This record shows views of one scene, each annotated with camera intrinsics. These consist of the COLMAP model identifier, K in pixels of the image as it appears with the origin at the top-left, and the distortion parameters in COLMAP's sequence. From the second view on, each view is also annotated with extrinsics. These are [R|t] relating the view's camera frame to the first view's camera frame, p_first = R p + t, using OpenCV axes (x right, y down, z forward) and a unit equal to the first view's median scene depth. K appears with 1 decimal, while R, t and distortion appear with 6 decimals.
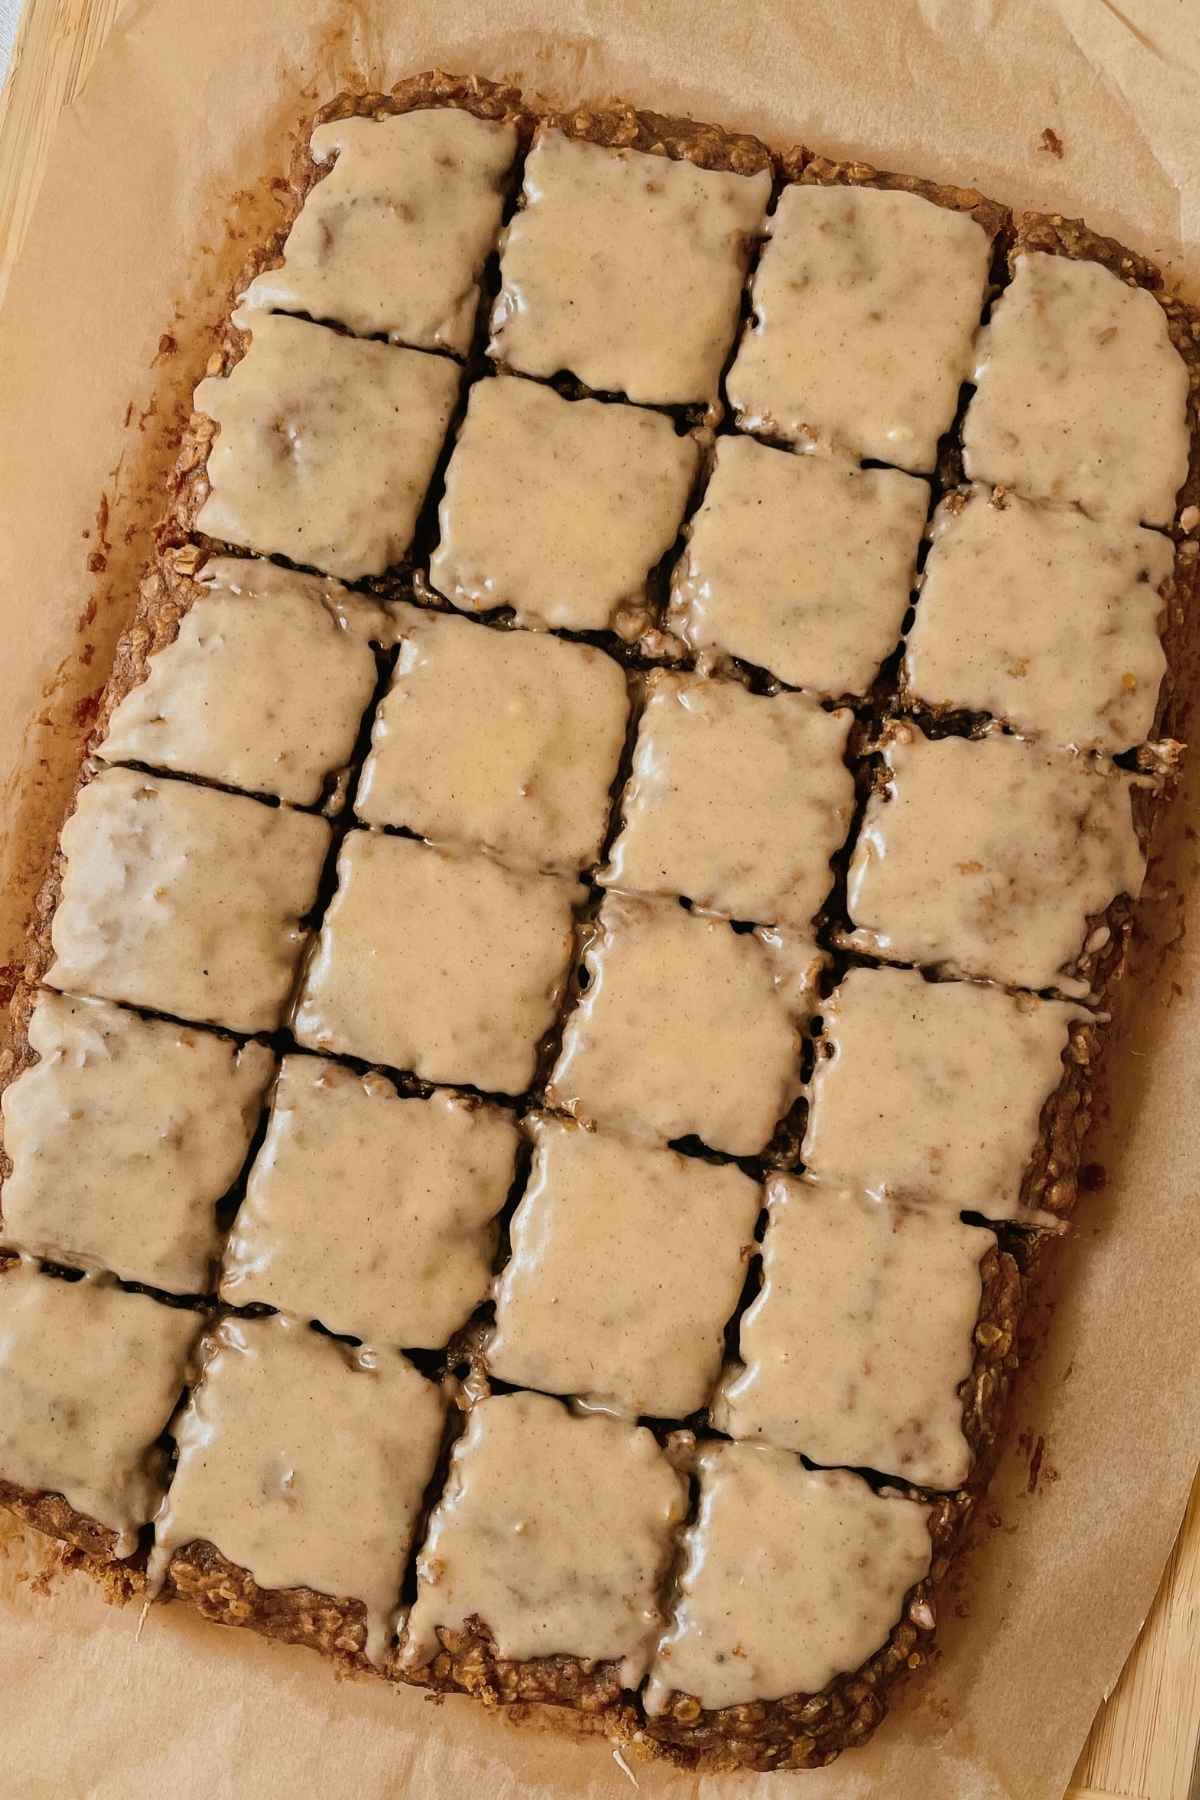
lens RADIAL K [[1786.3, 0, 610.7], [0, 1786.3, 883.9], [0, 0, 1]] dist [0.063235, -0.003697]
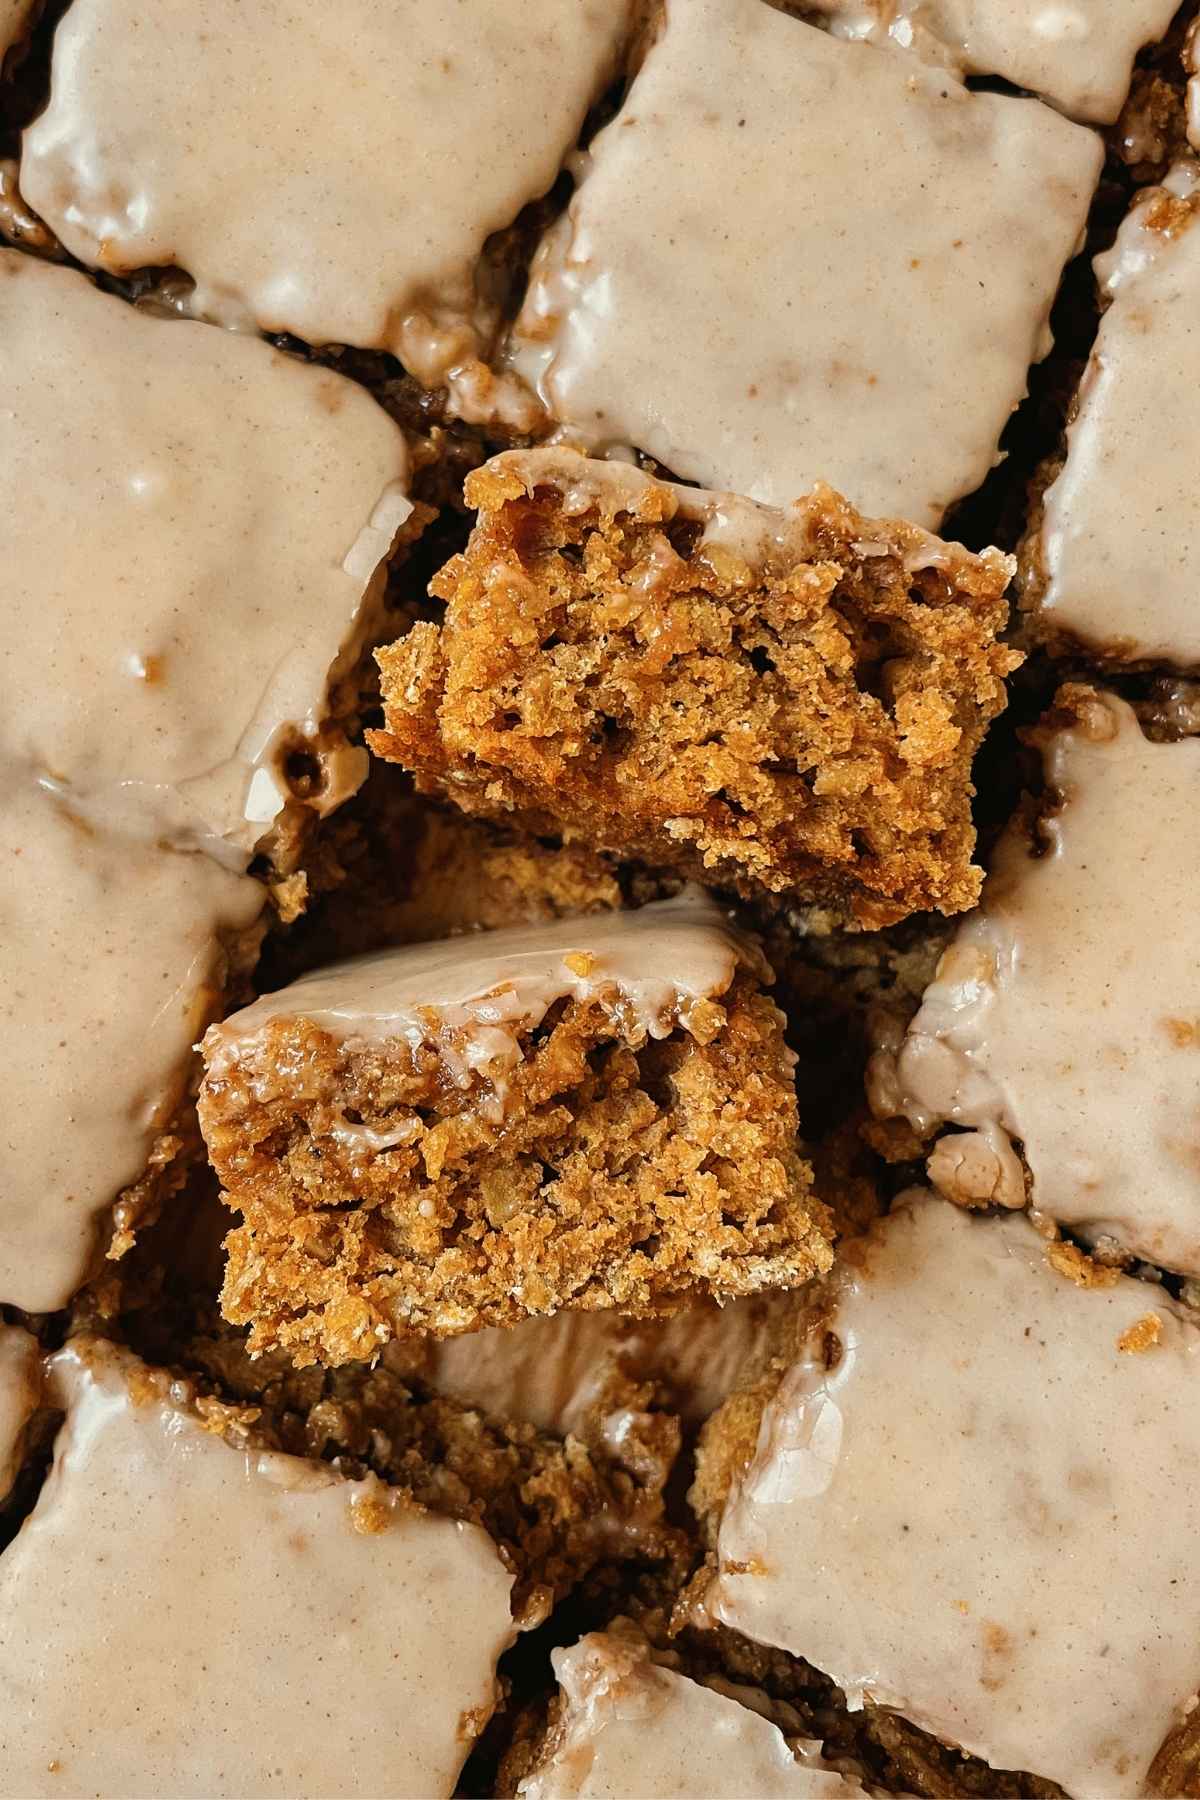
lens RADIAL K [[1687.3, 0, 599.0], [0, 1687.3, 698.1], [0, 0, 1]] dist [0.071142, -0.128803]
pose [[0.989497, 0.143268, 0.019246, 0.059312], [-0.144099, 0.988160, 0.052687, -0.083418], [-0.011469, -0.054907, 0.998426, 0.551705]]
